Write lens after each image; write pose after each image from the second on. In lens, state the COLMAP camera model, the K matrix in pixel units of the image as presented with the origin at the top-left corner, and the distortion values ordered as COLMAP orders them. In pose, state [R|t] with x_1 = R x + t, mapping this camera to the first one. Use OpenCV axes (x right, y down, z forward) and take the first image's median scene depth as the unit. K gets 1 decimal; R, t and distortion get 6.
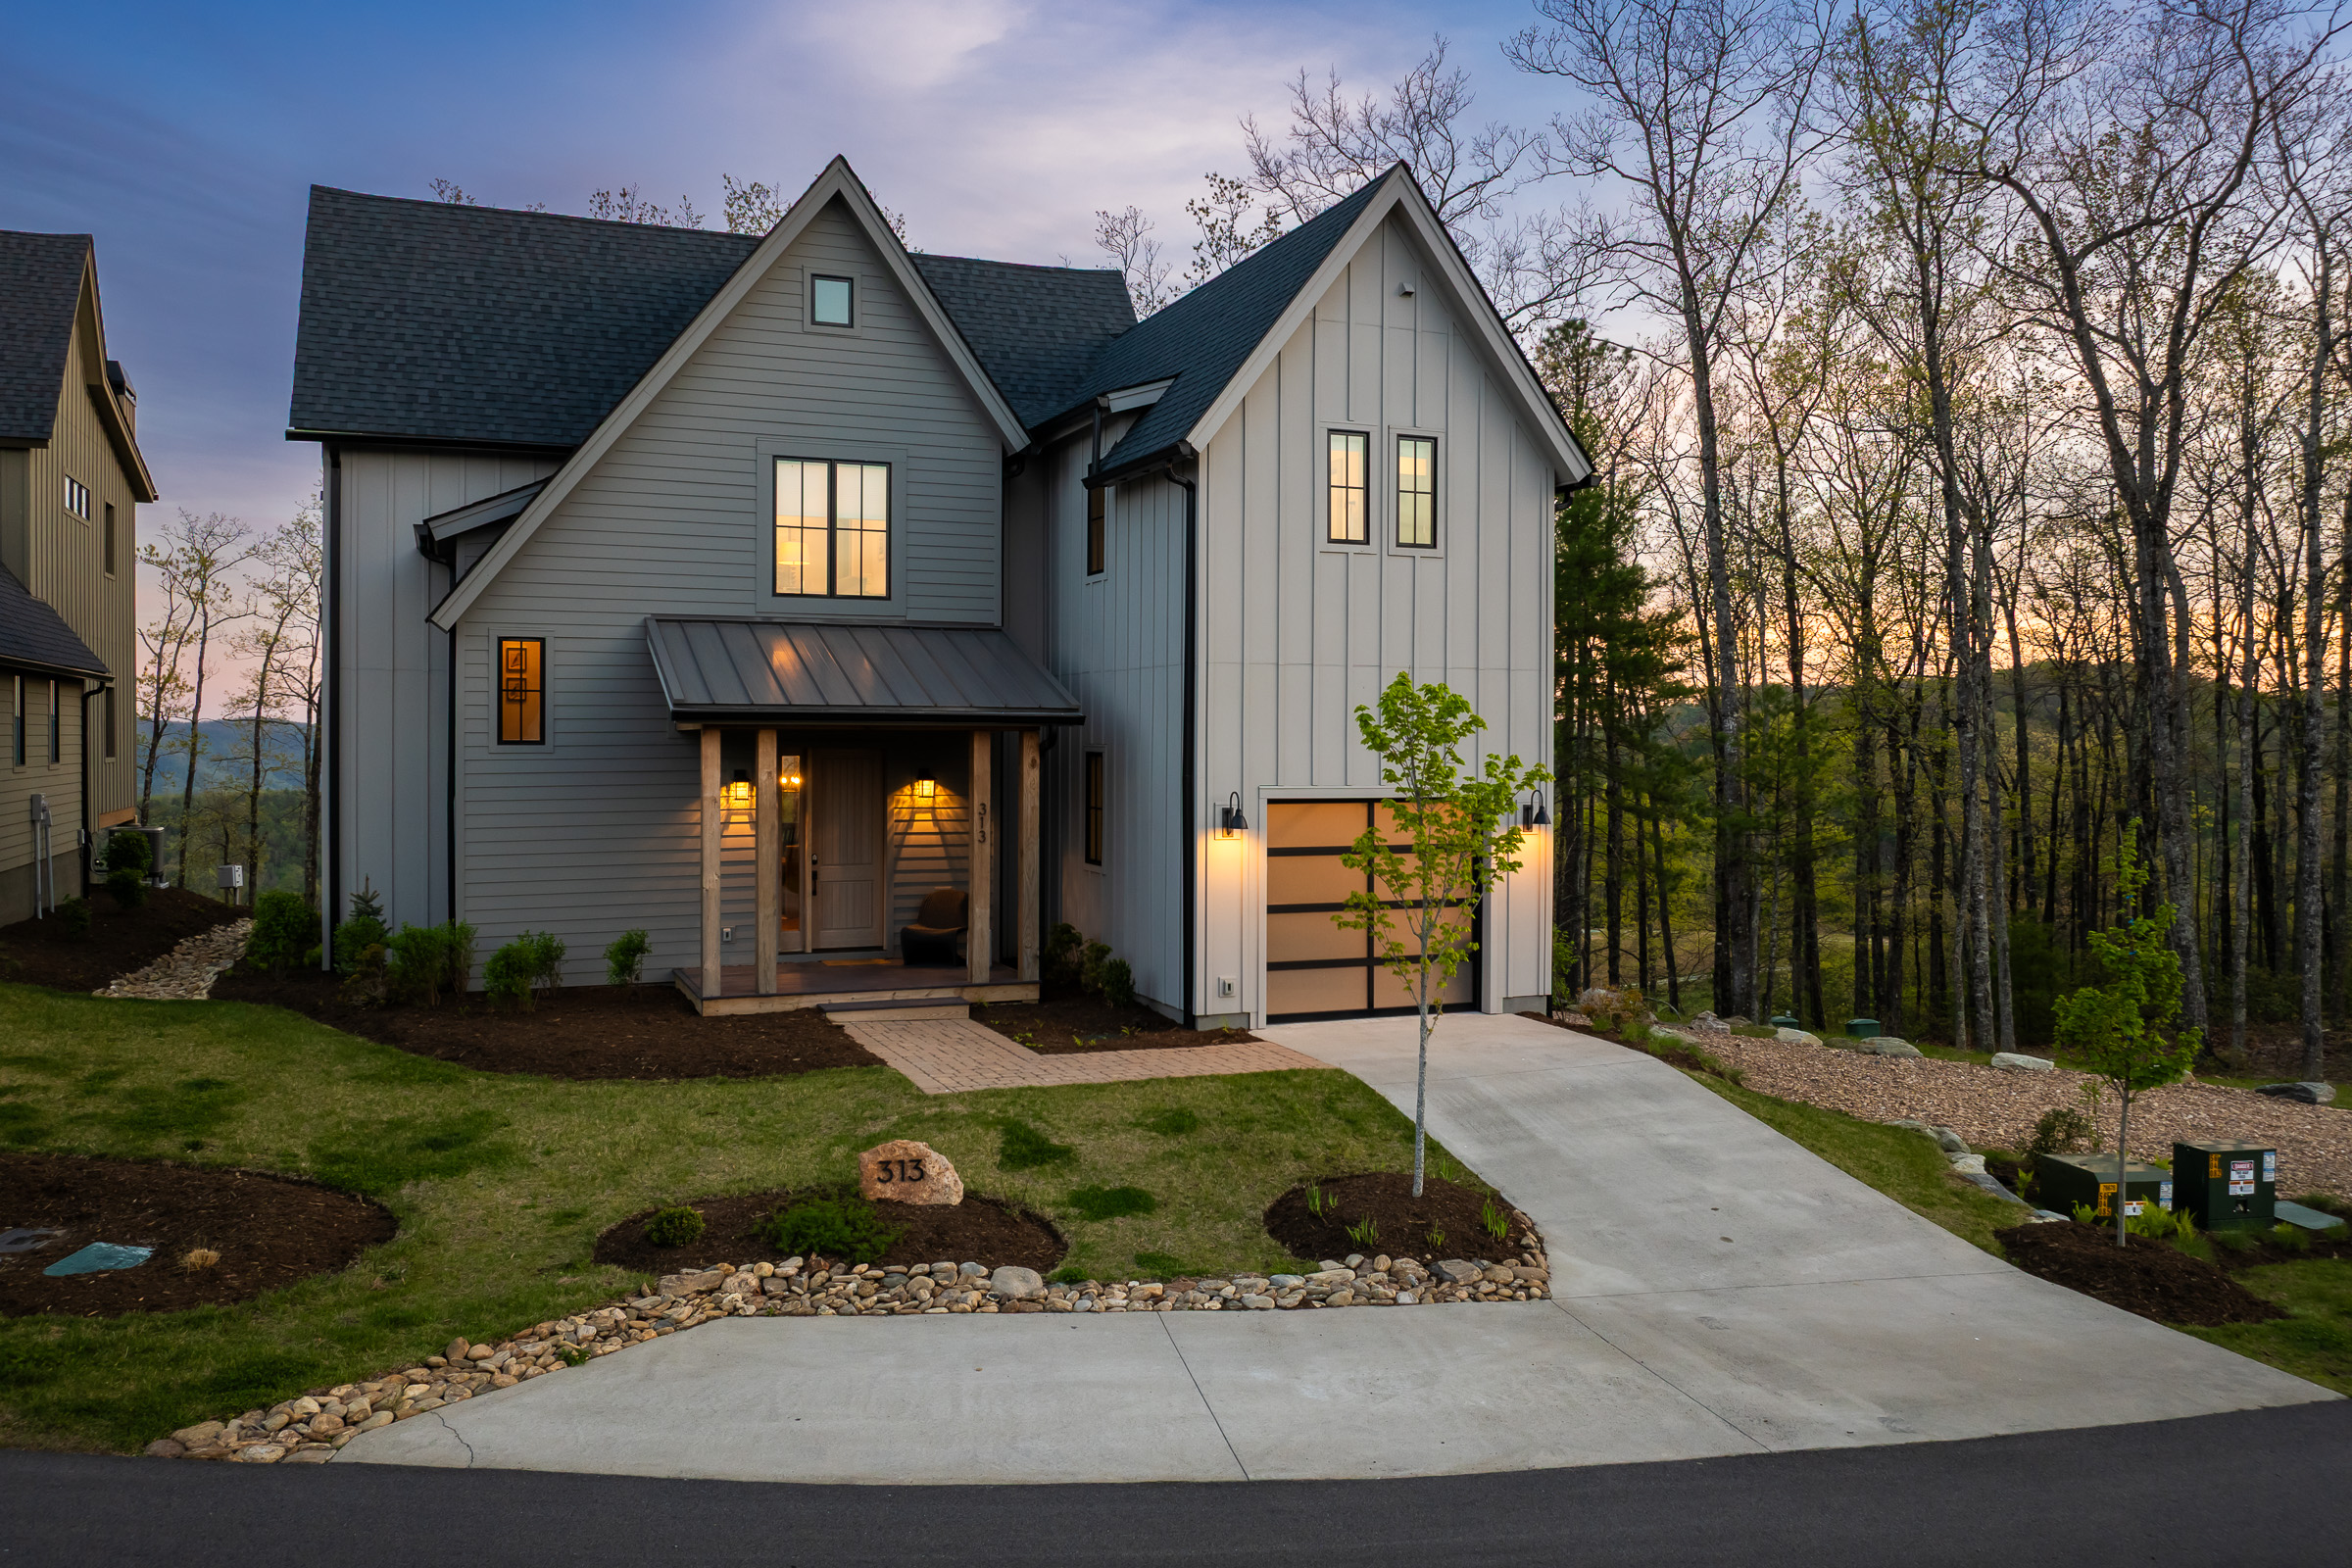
lens RADIAL K [[1771.0, 0, 1176.0], [0, 1771.0, 784.0], [0, 0, 1]] dist [-0.043373, -0.003195]
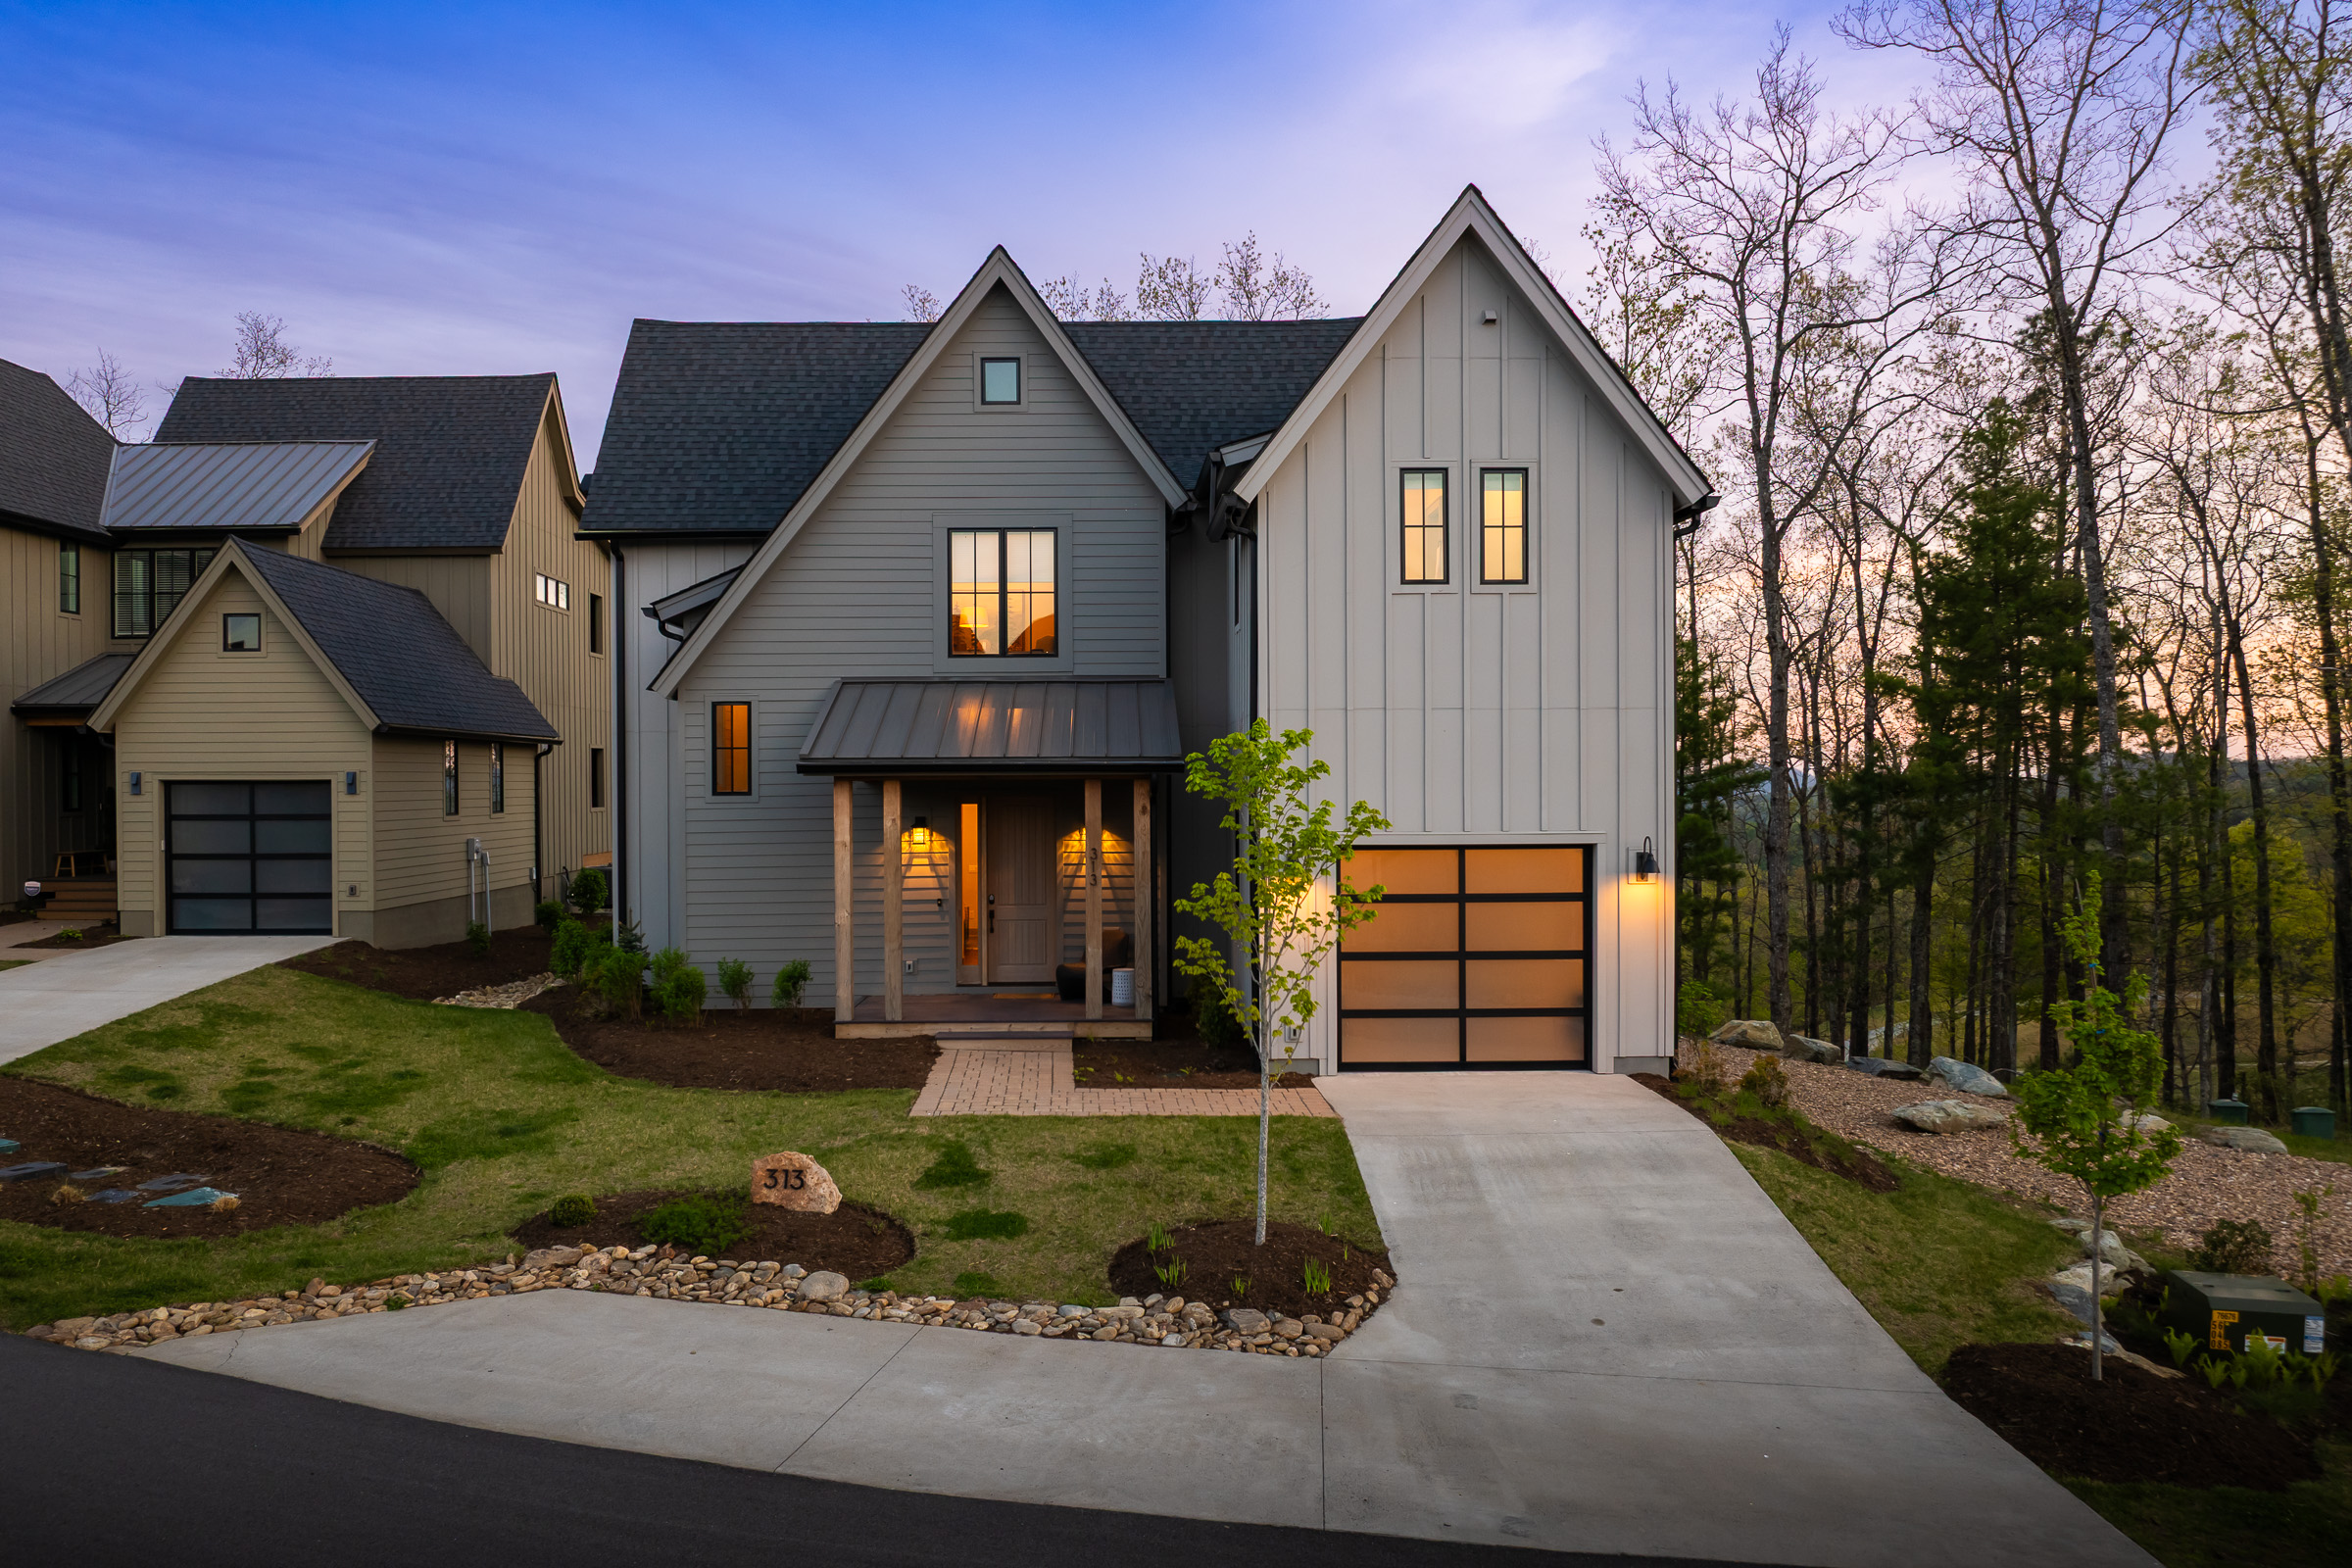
lens RADIAL K [[1763.2, 0, 1118.1], [0, 1763.2, 824.3], [0, 0, 1]] dist [-0.040514, -0.005432]
pose [[0.927612, -0.001700, -0.373542, 0.411479], [0.000879, 0.999997, -0.002367, -0.001249], [0.373545, 0.001868, 0.927610, 0.047206]]
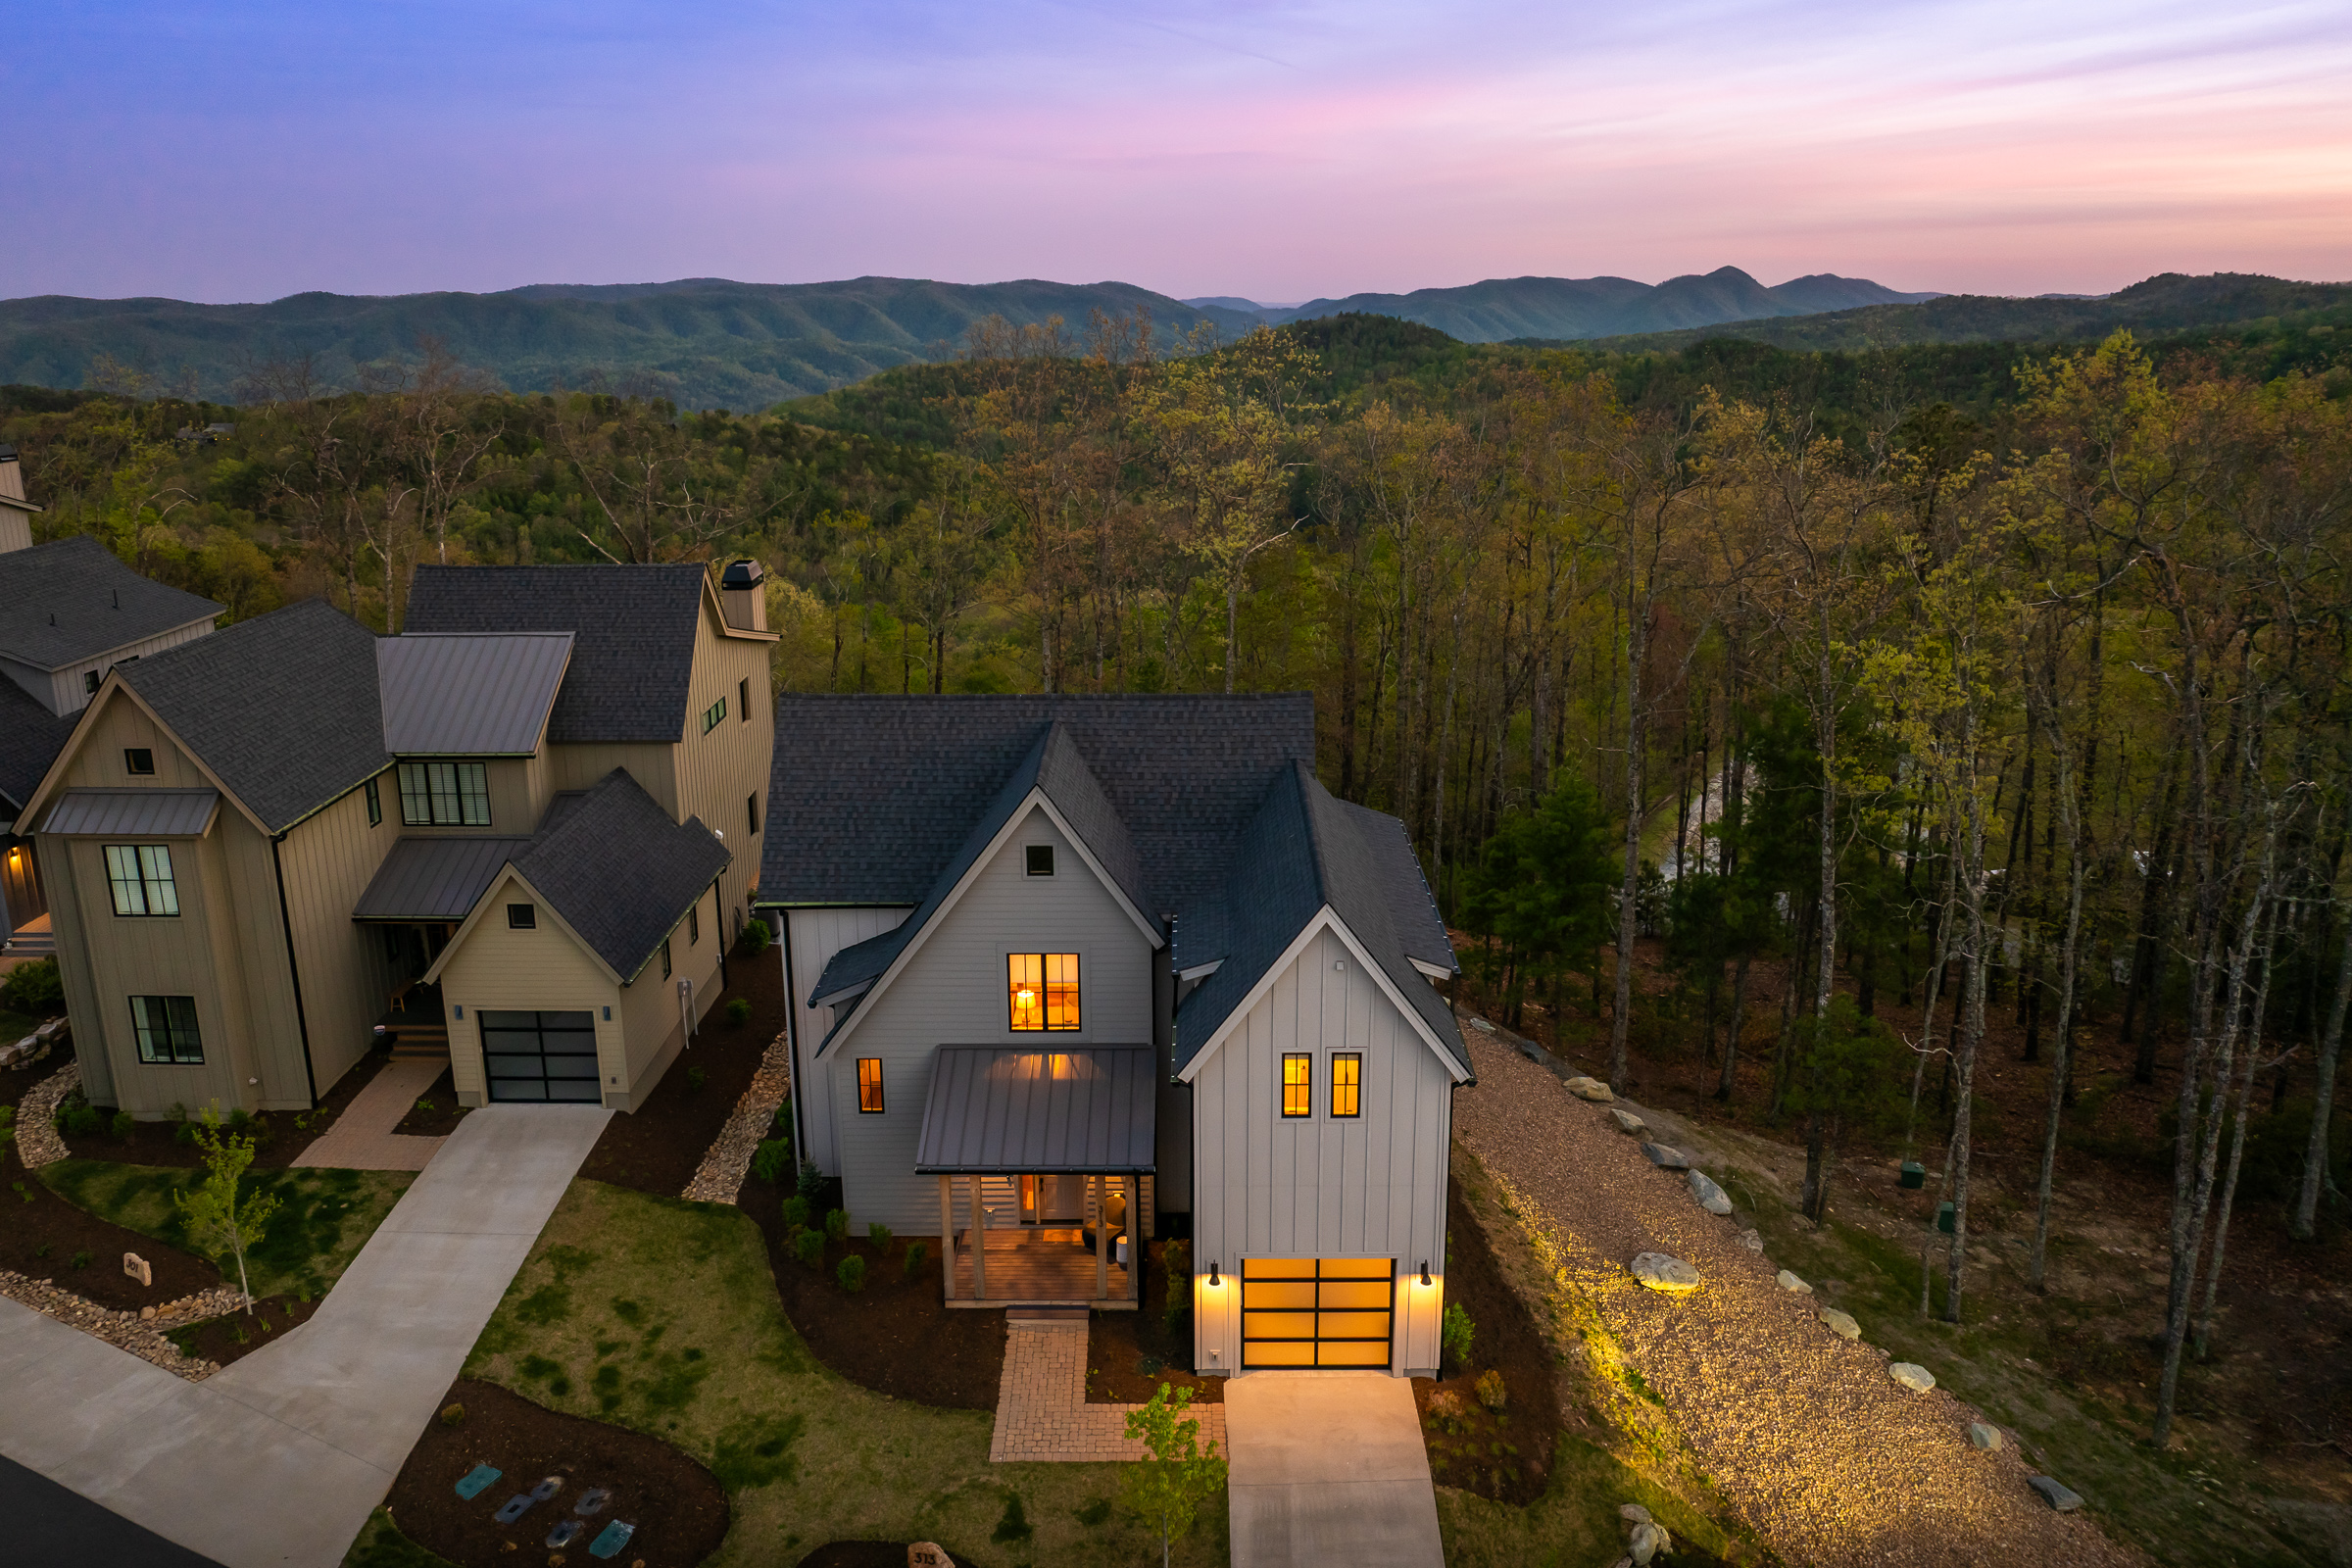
lens RADIAL K [[1675.2, 0, 1181.8], [0, 1675.2, 724.1], [0, 0, 1]] dist [-0.045422, -0.004860]
pose [[0.922428, 0.086155, -0.376436, 0.731725], [0.001738, 0.973859, 0.227146, -1.119032], [0.386165, -0.210180, 0.898165, -0.433287]]
